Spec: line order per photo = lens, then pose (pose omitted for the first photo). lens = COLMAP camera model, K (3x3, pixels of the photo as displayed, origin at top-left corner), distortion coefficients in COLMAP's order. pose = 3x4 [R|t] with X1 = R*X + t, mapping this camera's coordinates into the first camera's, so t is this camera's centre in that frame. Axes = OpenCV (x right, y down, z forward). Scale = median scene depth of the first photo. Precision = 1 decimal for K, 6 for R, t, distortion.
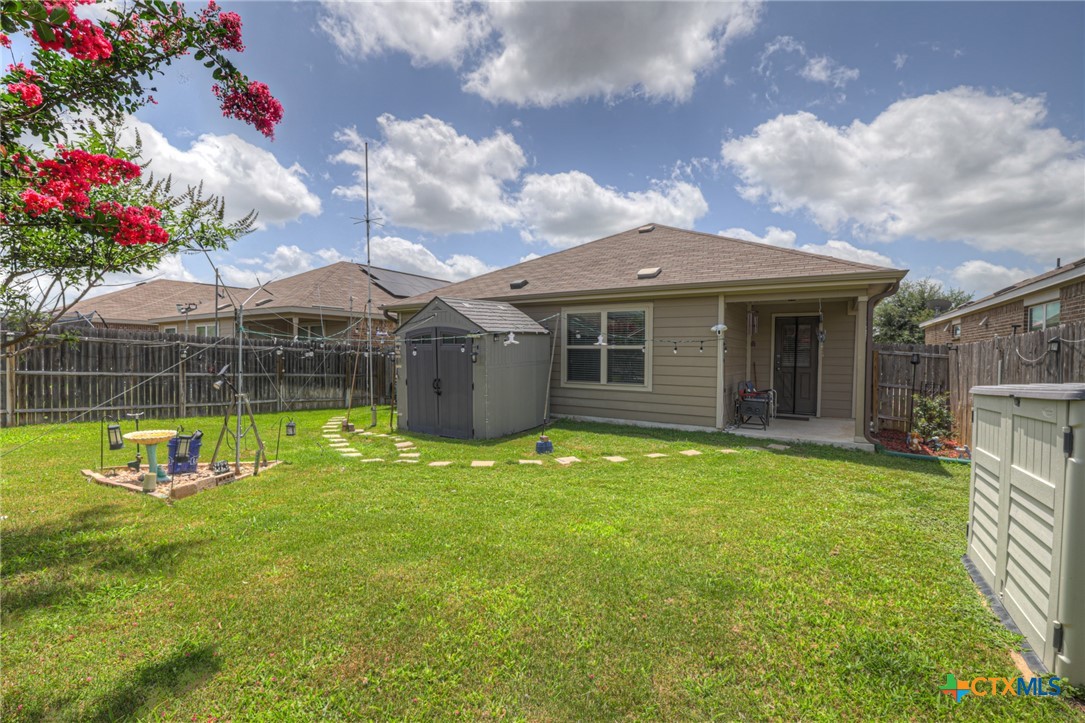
lens RADIAL K [[486.2, 0, 542.7], [0, 486.2, 363.9], [0, 0, 1]] dist [-0.000359, -0.000004]
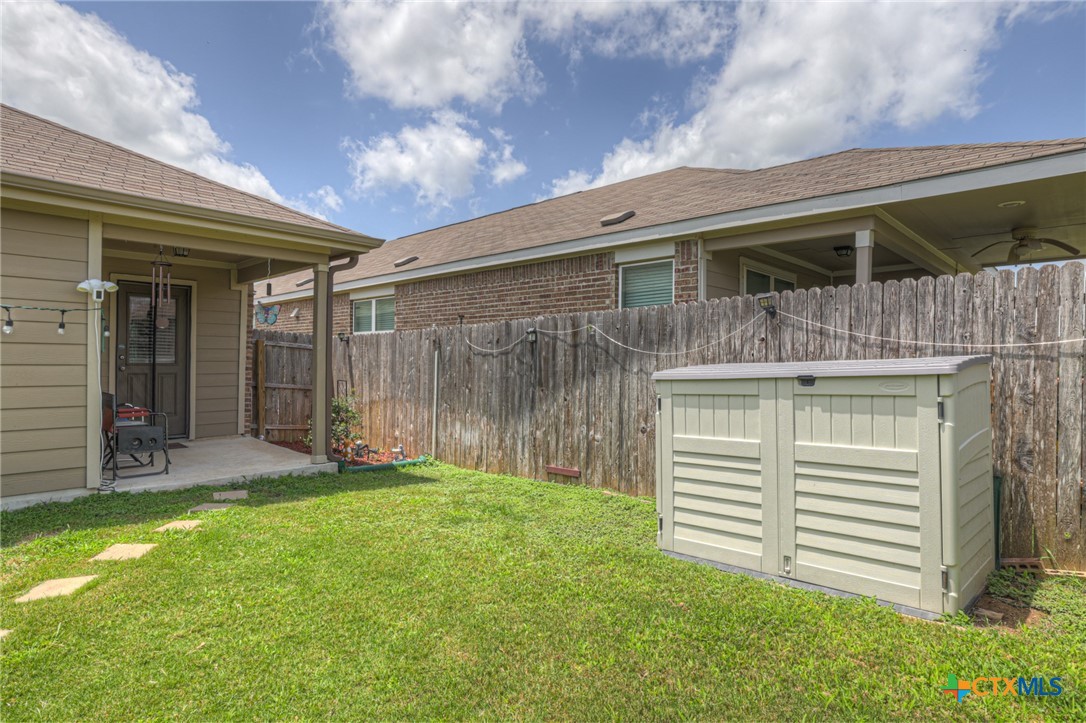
lens RADIAL K [[587.4, 0, 542.3], [0, 587.4, 363.2], [0, 0, 1]] dist [-0.007784, -0.000278]
pose [[0.202412, -0.013341, 0.979210, -0.127941], [0.014605, 0.999837, 0.010603, 0.005183], [-0.979192, 0.012155, 0.202574, 0.430265]]
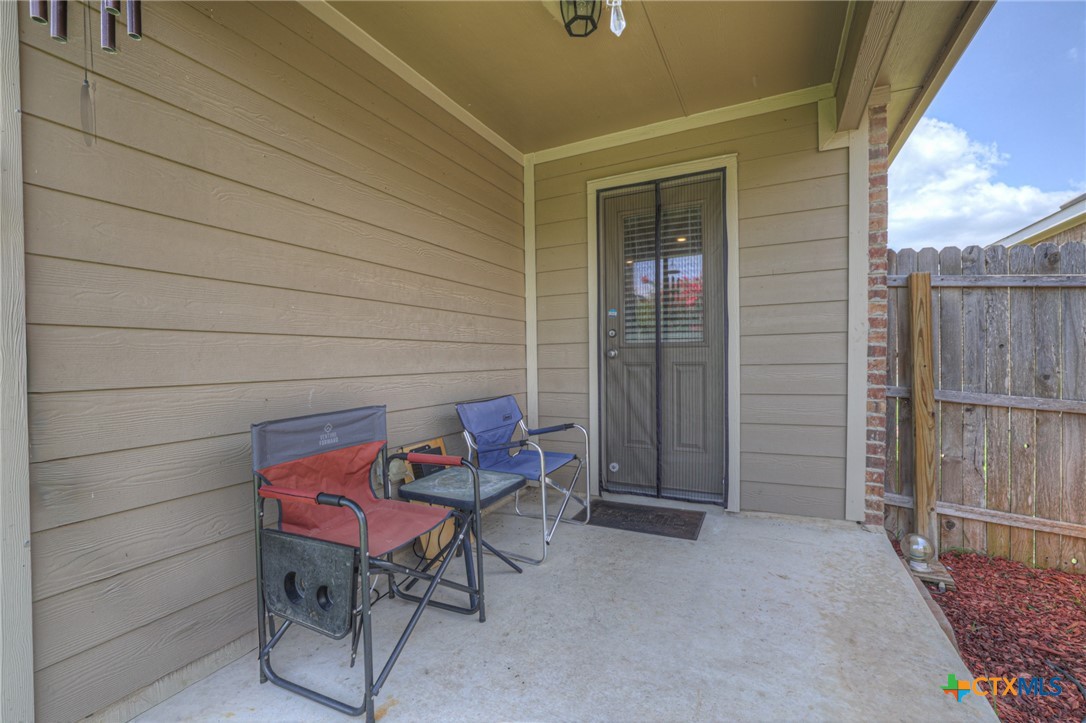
lens RADIAL K [[469.1, 0, 538.9], [0, 469.1, 363.2], [0, 0, 1]] dist [-0.000409, 0.002255]
pose [[0.991429, -0.025066, 0.128217, 0.476729], [0.026495, 0.999604, -0.009450, 0.022029], [-0.127930, 0.012766, 0.991701, 0.839759]]
